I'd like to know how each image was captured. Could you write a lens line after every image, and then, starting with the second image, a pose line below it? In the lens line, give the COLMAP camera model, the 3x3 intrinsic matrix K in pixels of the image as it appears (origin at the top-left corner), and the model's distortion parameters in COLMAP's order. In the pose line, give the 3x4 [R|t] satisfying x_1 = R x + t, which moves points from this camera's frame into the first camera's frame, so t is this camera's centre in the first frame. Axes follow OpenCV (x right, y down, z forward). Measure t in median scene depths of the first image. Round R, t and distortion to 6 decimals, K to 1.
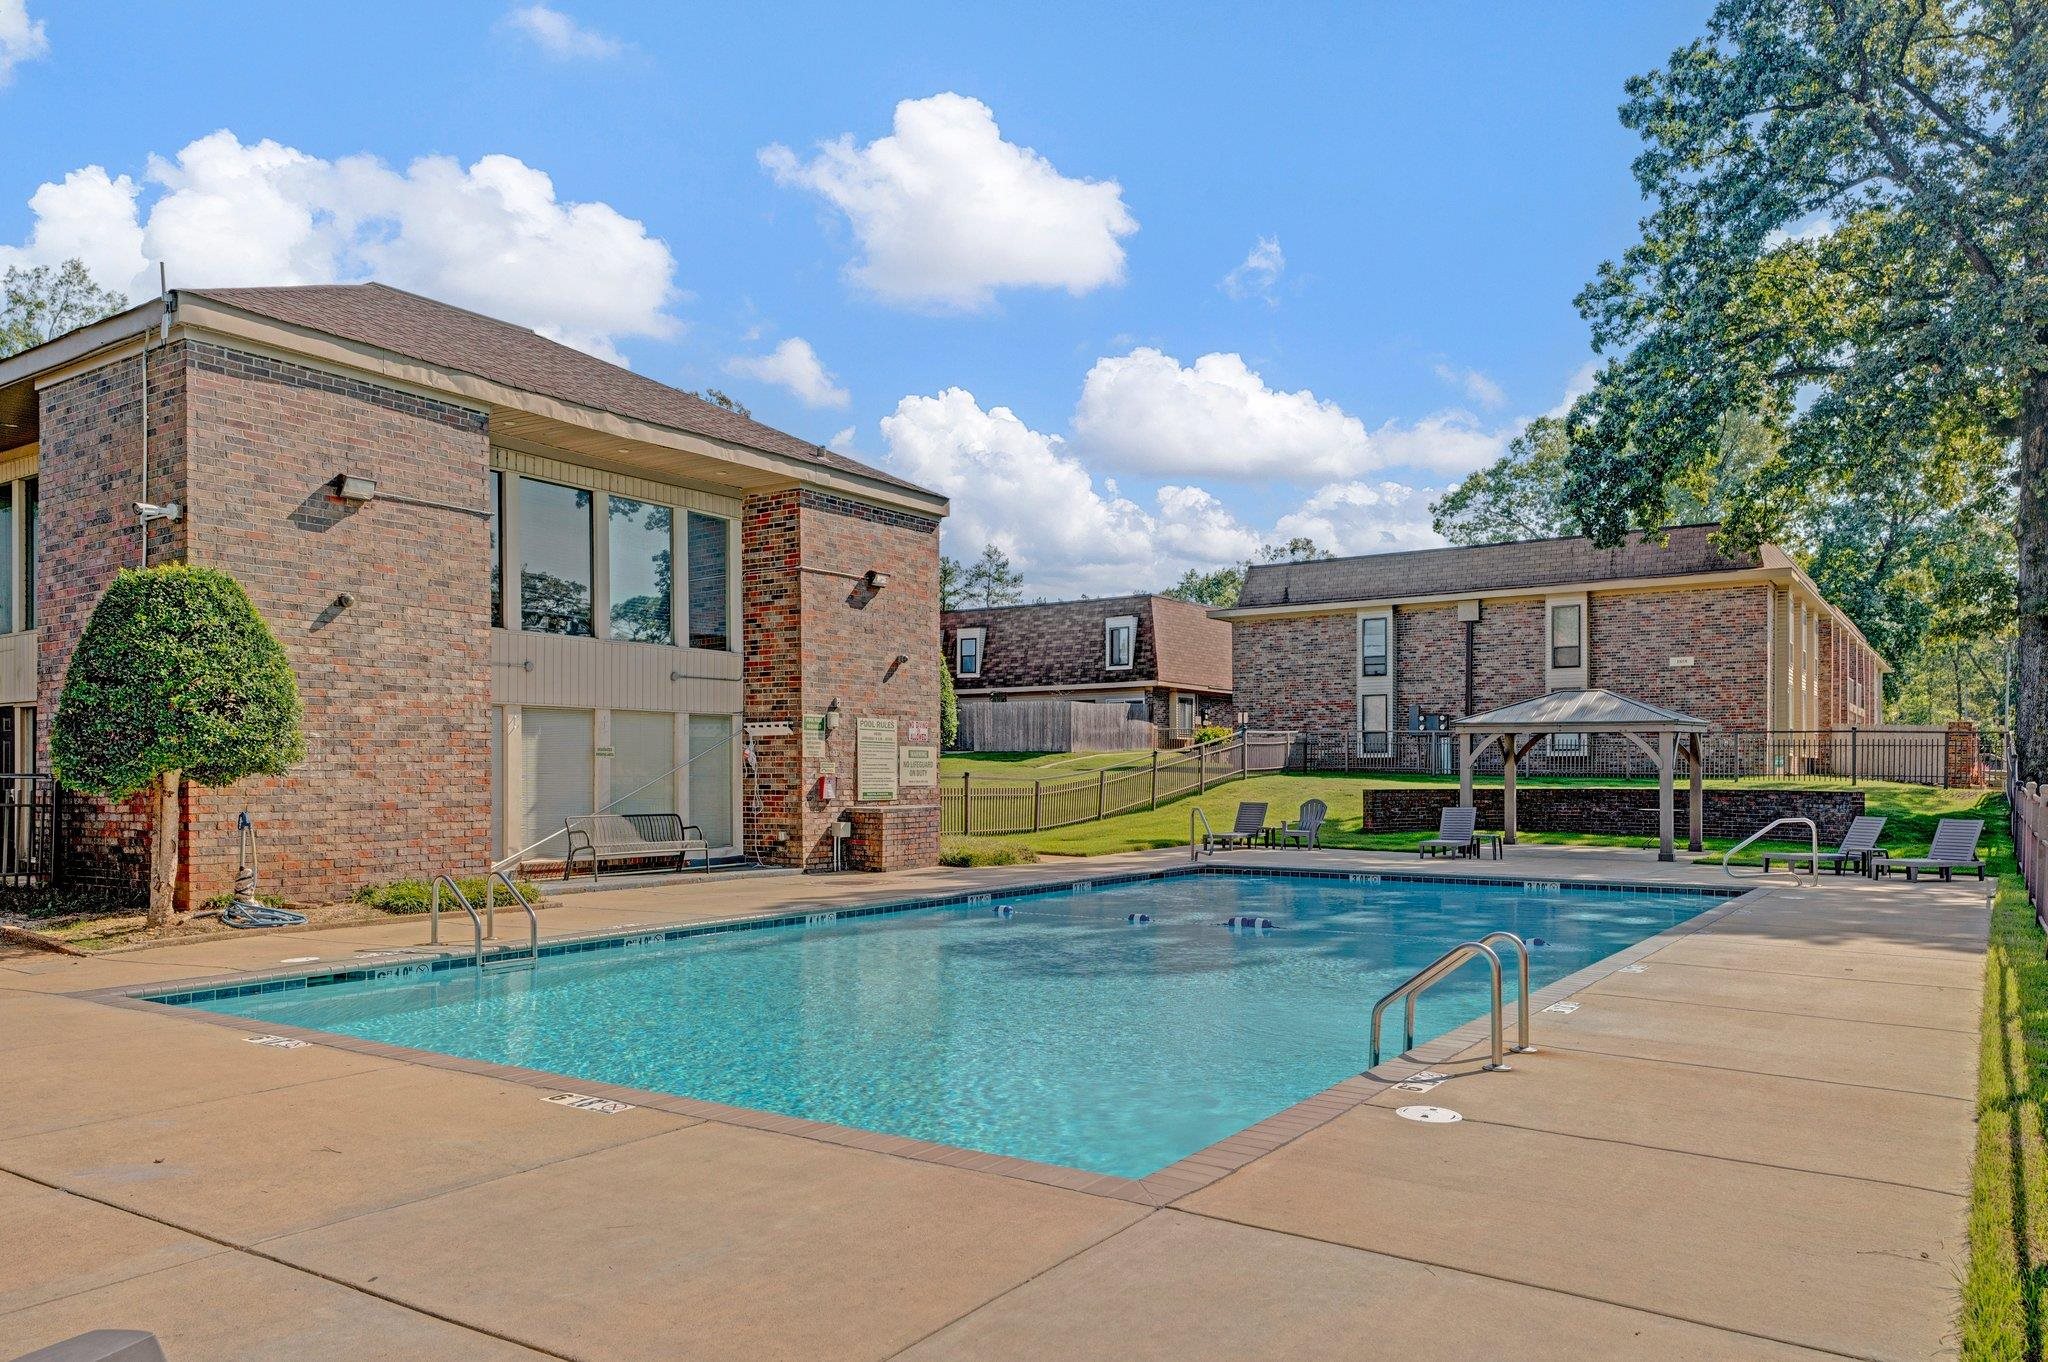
lens RADIAL K [[1401.2, 0, 1022.1], [0, 1401.2, 761.2], [0, 0, 1]] dist [0.047860, 0.001307]
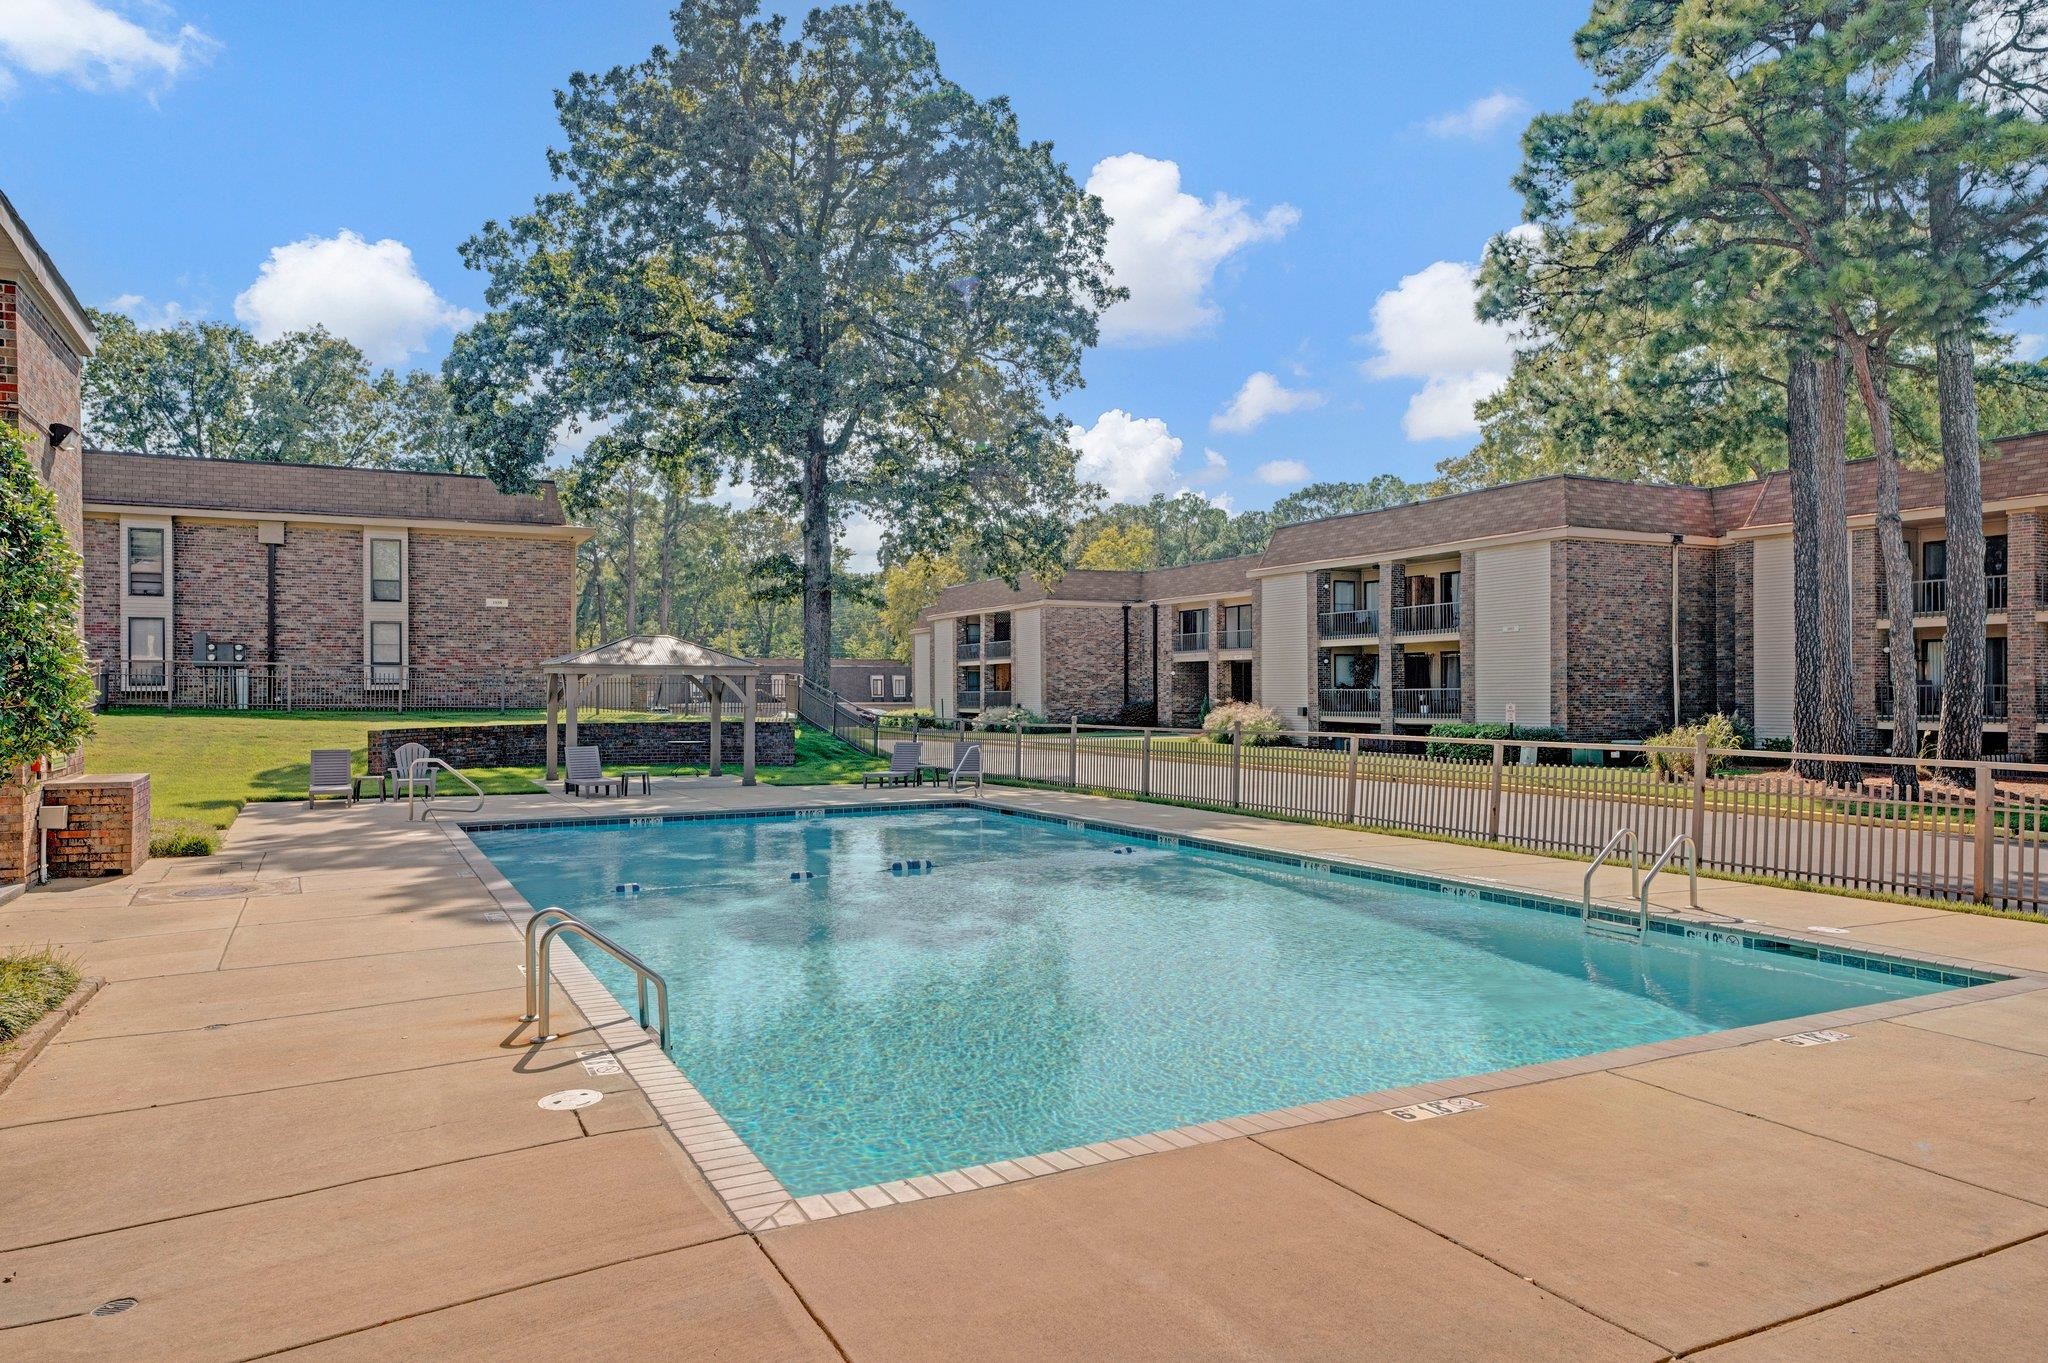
lens RADIAL K [[1335.2, 0, 1024.0], [0, 1335.2, 681.5], [0, 0, 1]] dist [0.000813, -0.000241]
pose [[0.478921, 0.005586, 0.877840, -0.224631], [-0.002181, 0.999984, -0.005174, -0.005739], [-0.877856, 0.000563, 0.478925, 0.153290]]
